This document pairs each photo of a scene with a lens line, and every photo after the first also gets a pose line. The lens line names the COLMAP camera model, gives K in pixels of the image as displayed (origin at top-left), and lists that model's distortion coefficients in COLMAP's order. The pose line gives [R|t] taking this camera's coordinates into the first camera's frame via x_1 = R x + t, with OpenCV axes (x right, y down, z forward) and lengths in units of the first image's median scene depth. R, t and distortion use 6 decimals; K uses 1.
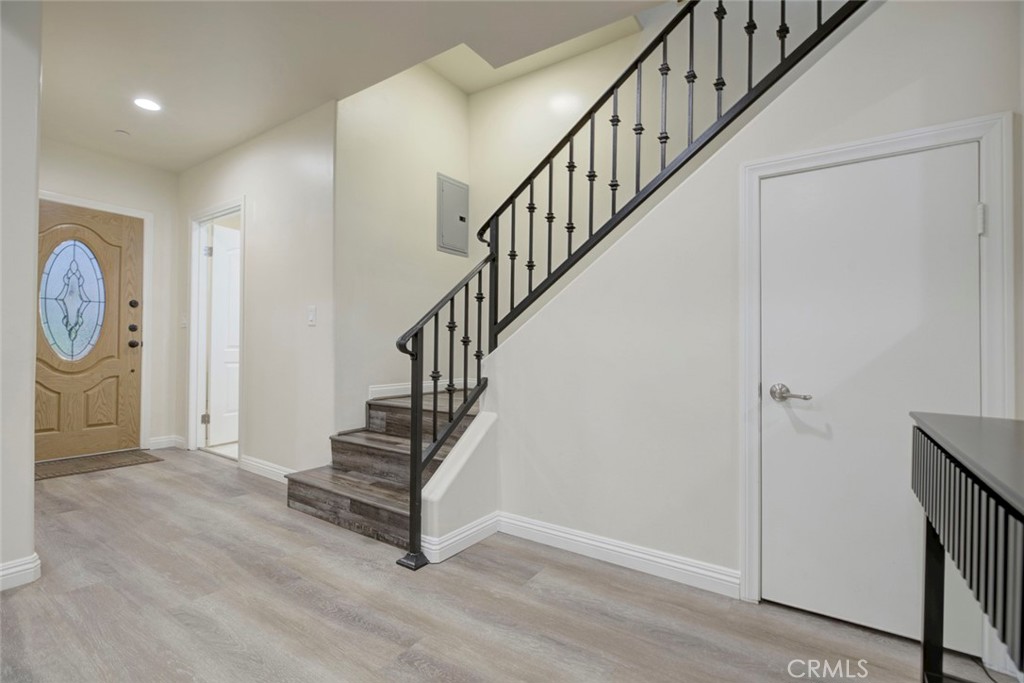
lens RADIAL K [[474.1, 0, 505.1], [0, 474.1, 341.2], [0, 0, 1]] dist [-0.000072, -0.001651]
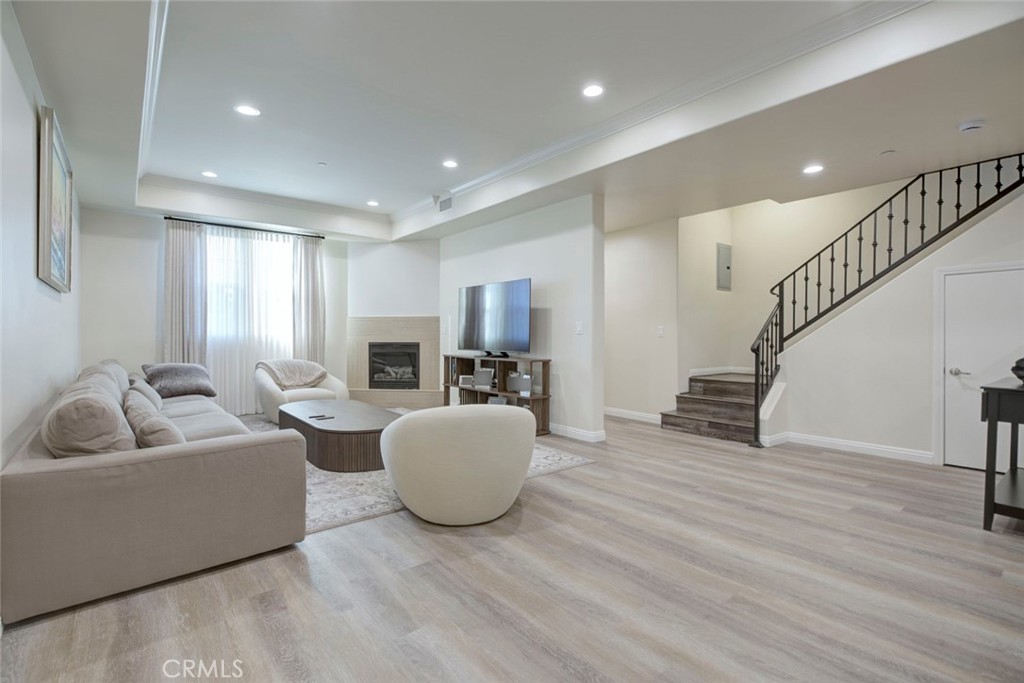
lens RADIAL K [[474.1, 0, 506.2], [0, 474.1, 339.8], [0, 0, 1]] dist [-0.000072, -0.001651]
pose [[0.960689, -0.003357, -0.277605, -0.405513], [0.007086, 0.999898, 0.012429, -0.041548], [0.277535, -0.013908, 0.960615, -0.841875]]
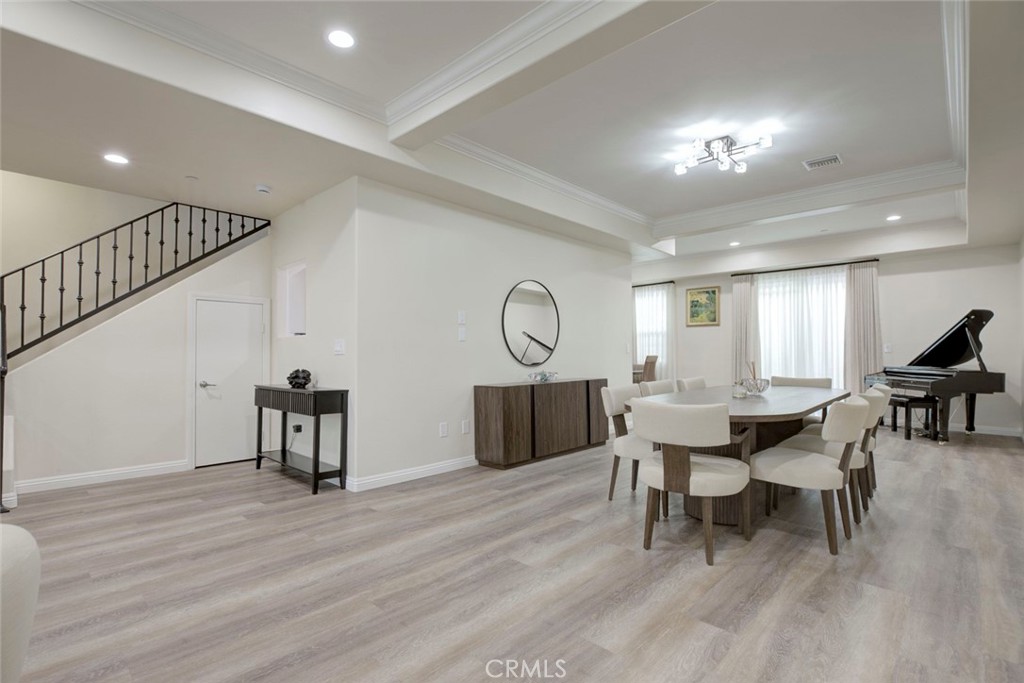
lens RADIAL K [[474.1, 0, 507.1], [0, 474.1, 349.9], [0, 0, 1]] dist [-0.000072, -0.001651]
pose [[0.158621, 0.009250, 0.987296, -0.831674], [-0.012986, 0.999889, -0.007282, -0.040530], [-0.987254, -0.011666, 0.158724, -0.505529]]
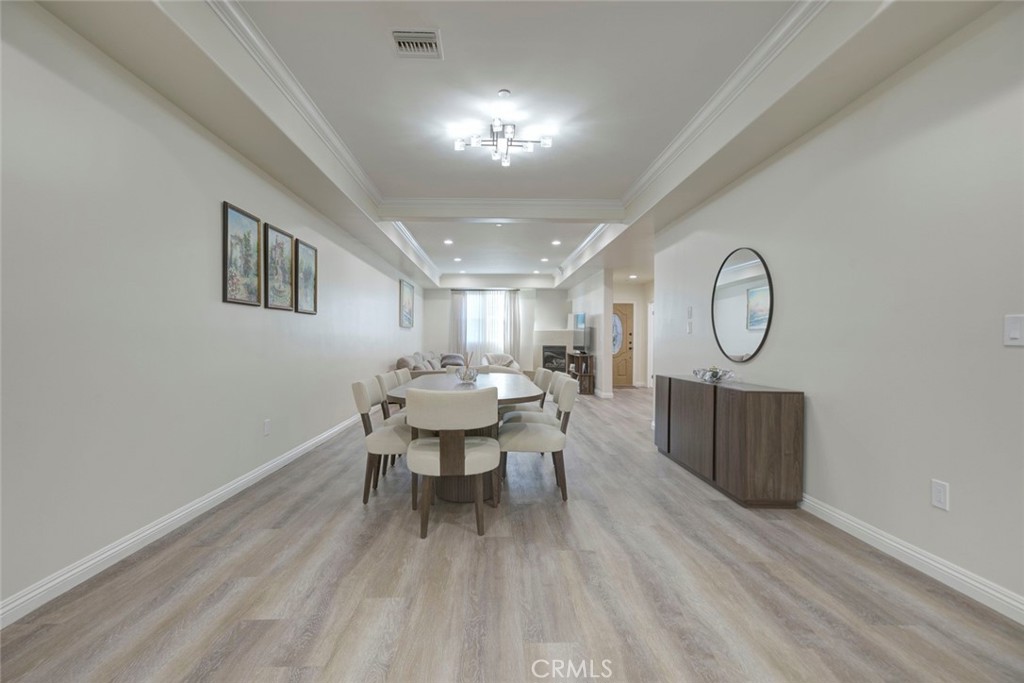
lens RADIAL K [[474.1, 0, 509.8], [0, 474.1, 343.1], [0, 0, 1]] dist [-0.000072, -0.001651]
pose [[0.601598, 0.003099, -0.798793, 1.170343], [0.005633, 0.999951, 0.008122, -0.057820], [0.798779, -0.009386, 0.601552, -1.435118]]
